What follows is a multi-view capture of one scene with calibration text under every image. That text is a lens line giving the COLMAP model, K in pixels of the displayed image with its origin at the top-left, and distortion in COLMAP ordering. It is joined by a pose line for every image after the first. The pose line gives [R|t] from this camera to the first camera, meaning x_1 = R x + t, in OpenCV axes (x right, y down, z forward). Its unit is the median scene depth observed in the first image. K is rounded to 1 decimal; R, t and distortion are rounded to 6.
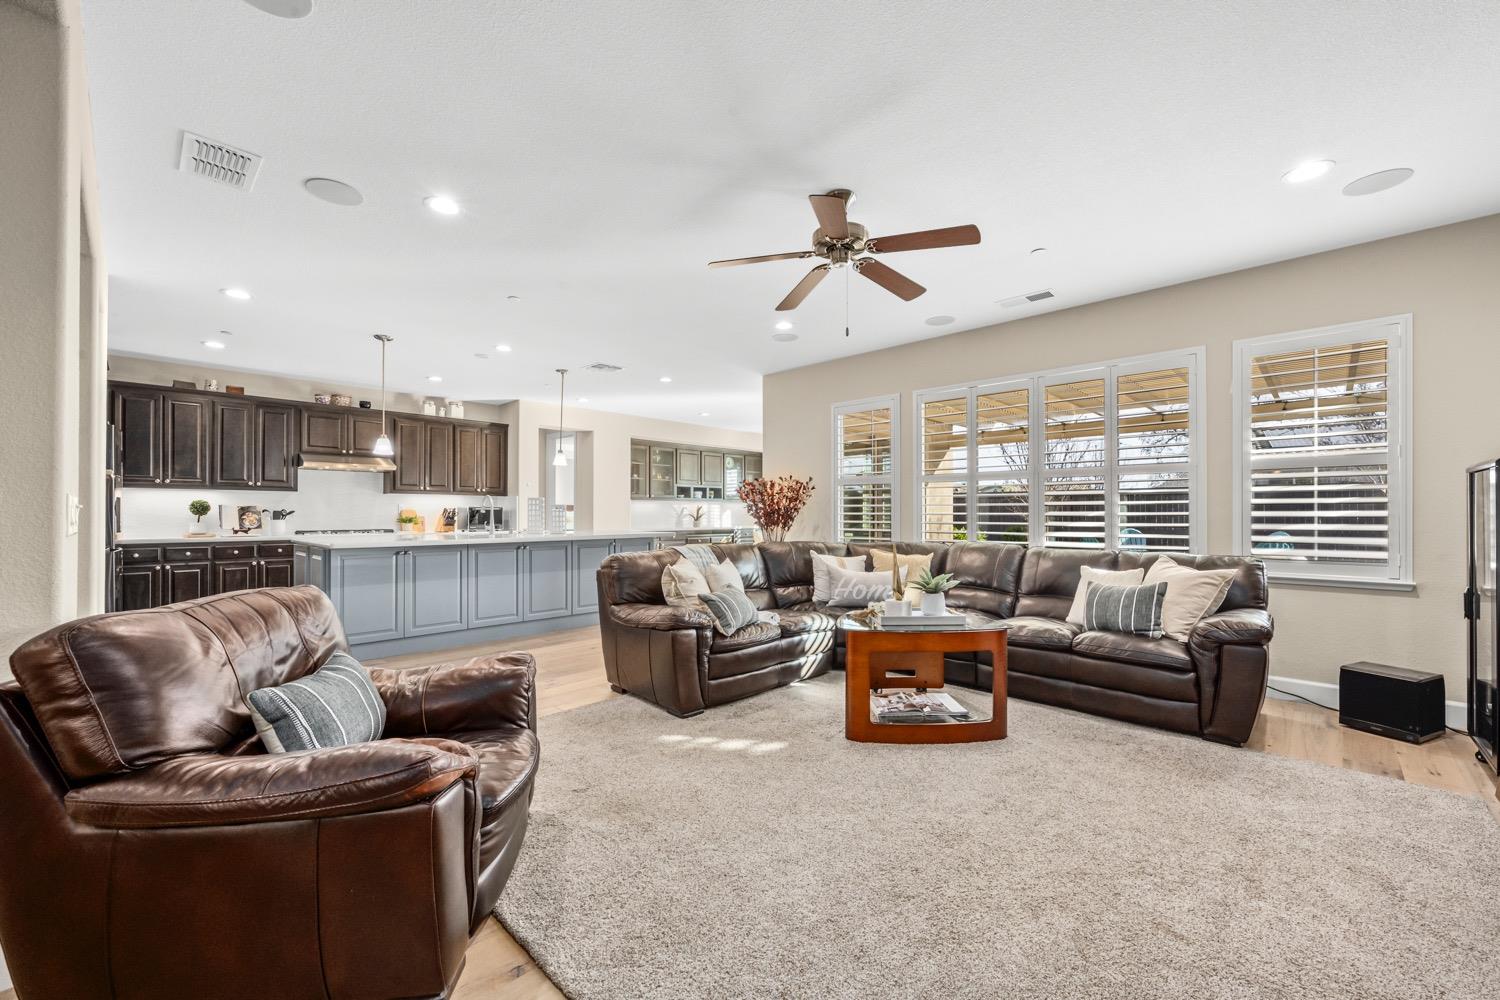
lens RADIAL K [[602.2, 0, 748.4], [0, 602.2, 509.0], [0, 0, 1]] dist [-0.003361, 0.000804]
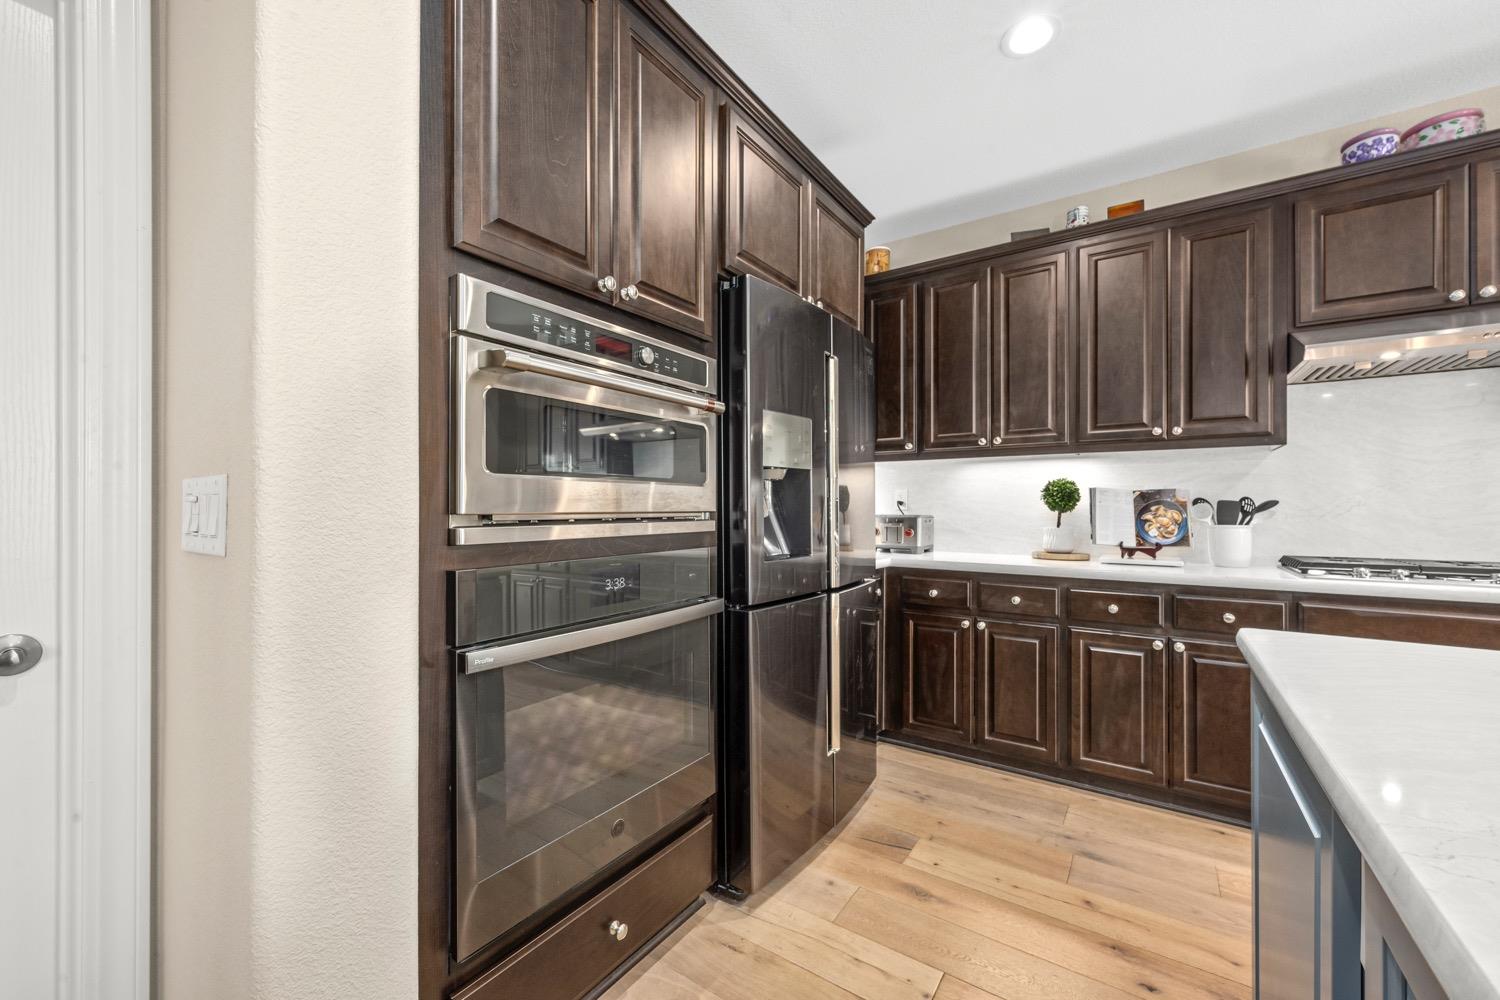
lens RADIAL K [[602.2, 0, 748.4], [0, 602.2, 509.0], [0, 0, 1]] dist [-0.003361, 0.000804]
pose [[0.190348, 0.006278, -0.981697, -0.494047], [0.008265, 0.999934, 0.007997, 0.002689], [0.981682, -0.009636, 0.190283, 0.663399]]
